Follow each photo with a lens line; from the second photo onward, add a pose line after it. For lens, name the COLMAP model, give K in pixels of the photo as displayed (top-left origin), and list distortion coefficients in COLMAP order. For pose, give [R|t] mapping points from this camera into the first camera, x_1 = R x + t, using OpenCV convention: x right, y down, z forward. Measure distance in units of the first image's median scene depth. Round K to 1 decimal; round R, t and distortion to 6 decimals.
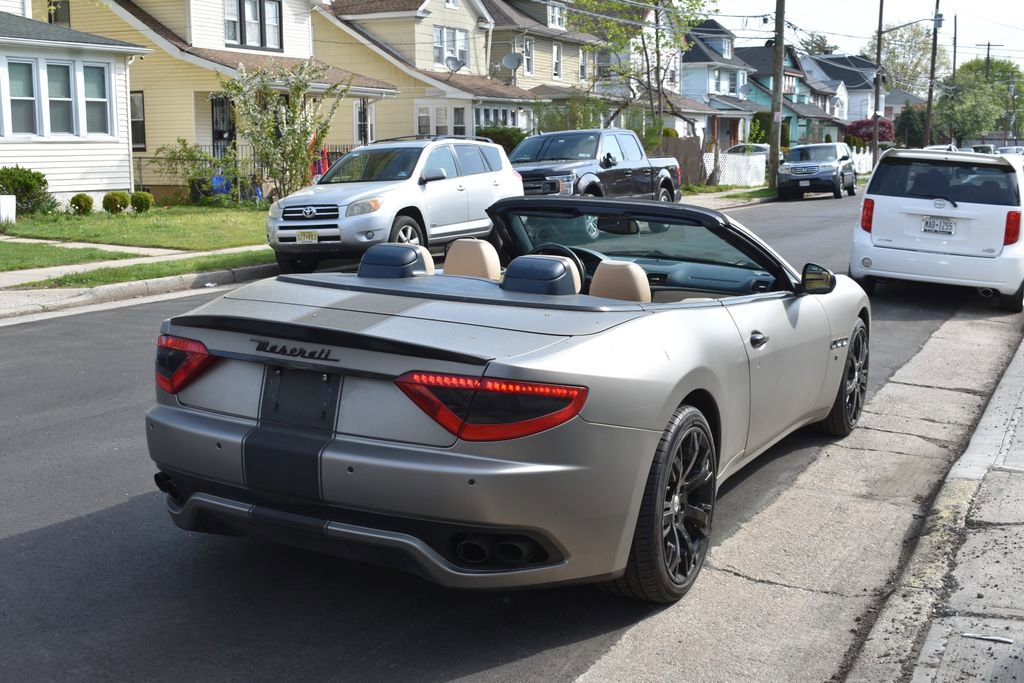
lens RADIAL K [[1289.5, 0, 504.2], [0, 1289.5, 334.6], [0, 0, 1]] dist [-0.044404, 0.000000]
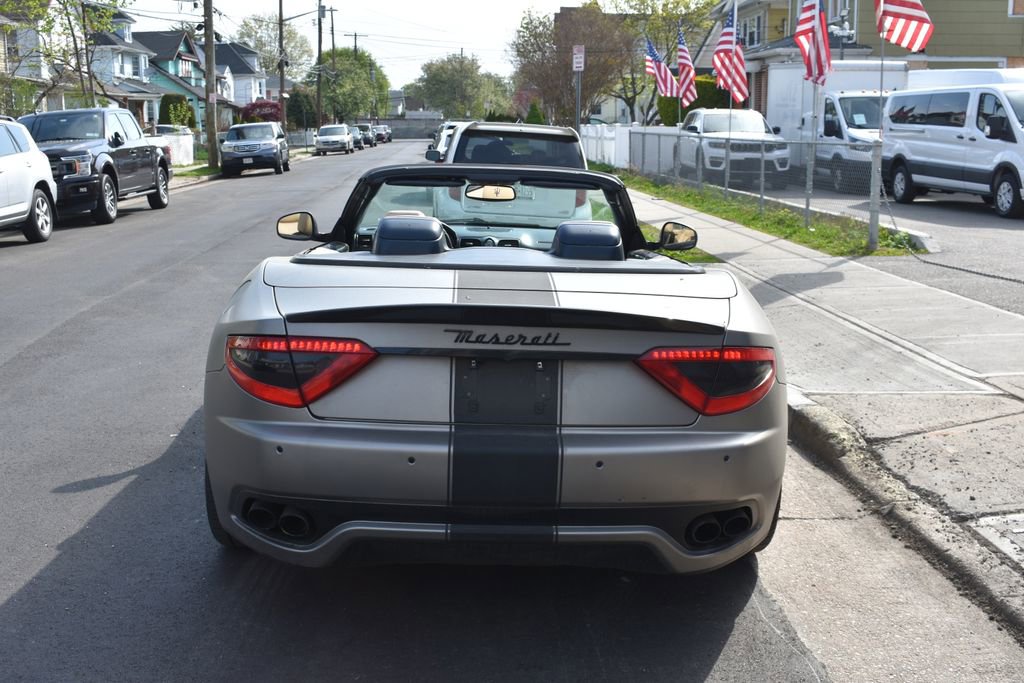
lens RADIAL K [[1194.2, 0, 550.3], [0, 1194.2, 338.5], [0, 0, 1]] dist [-0.064283, 0.000000]
pose [[0.866530, -0.090672, 0.490821, -0.089486], [0.075634, 0.995859, 0.050441, -0.004257], [-0.493362, -0.006586, 0.869799, 0.049197]]
